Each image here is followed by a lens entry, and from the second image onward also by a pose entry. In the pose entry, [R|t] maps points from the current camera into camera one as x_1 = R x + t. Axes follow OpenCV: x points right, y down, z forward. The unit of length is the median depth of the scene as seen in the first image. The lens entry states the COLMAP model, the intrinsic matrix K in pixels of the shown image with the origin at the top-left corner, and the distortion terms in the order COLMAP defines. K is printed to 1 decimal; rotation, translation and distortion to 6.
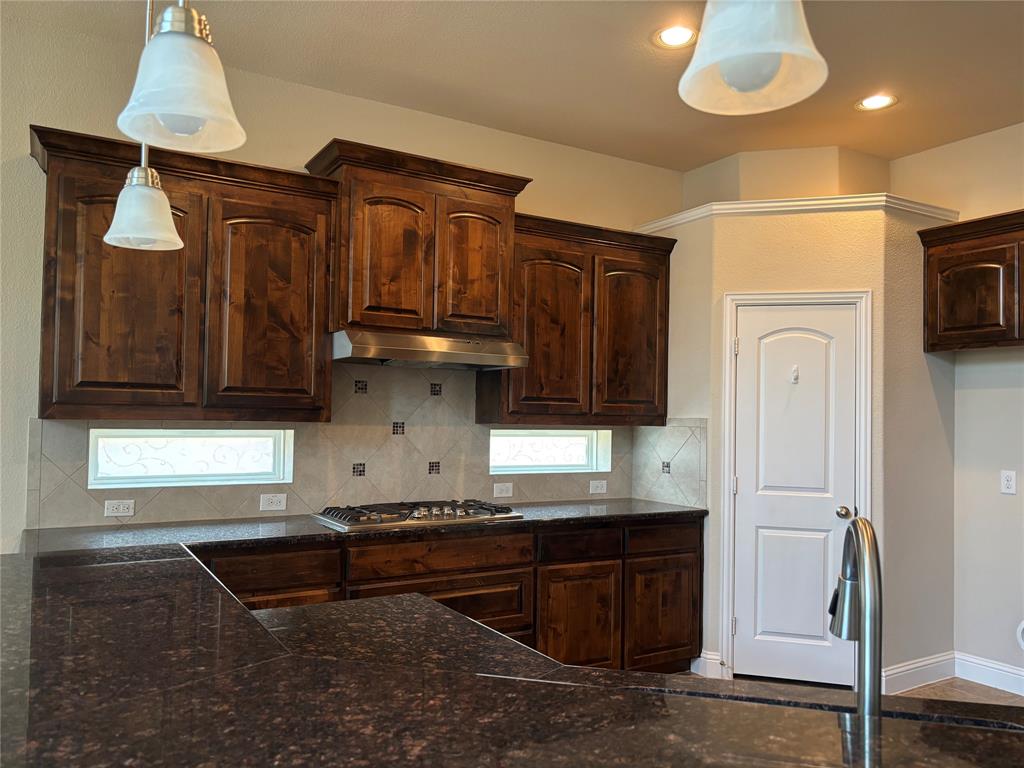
lens RADIAL K [[763.1, 0, 509.1], [0, 763.1, 392.9], [0, 0, 1]] dist [0.009078, -0.004802]
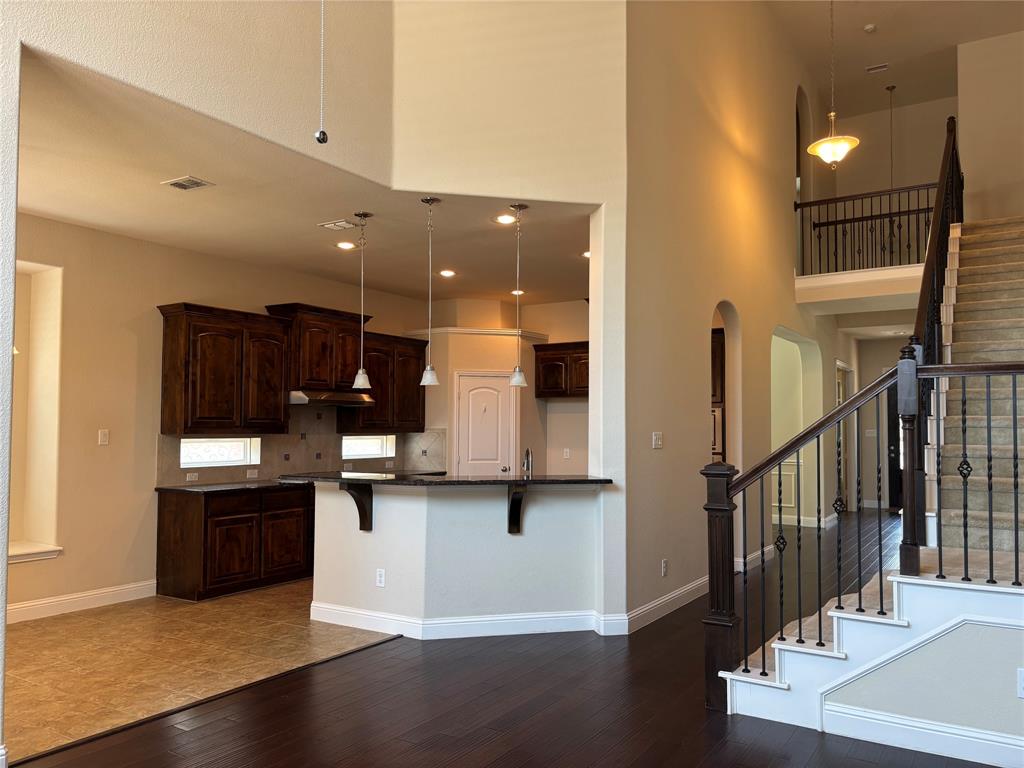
lens RADIAL K [[793.0, 0, 512.0], [0, 793.0, 384.0], [0, 0, 1]] dist [0.002875, -0.001785]
pose [[0.892469, 0.008843, 0.451023, -0.638460], [0.000007, 0.999808, -0.019617, -0.052776], [-0.451110, 0.017511, 0.892297, -1.174580]]
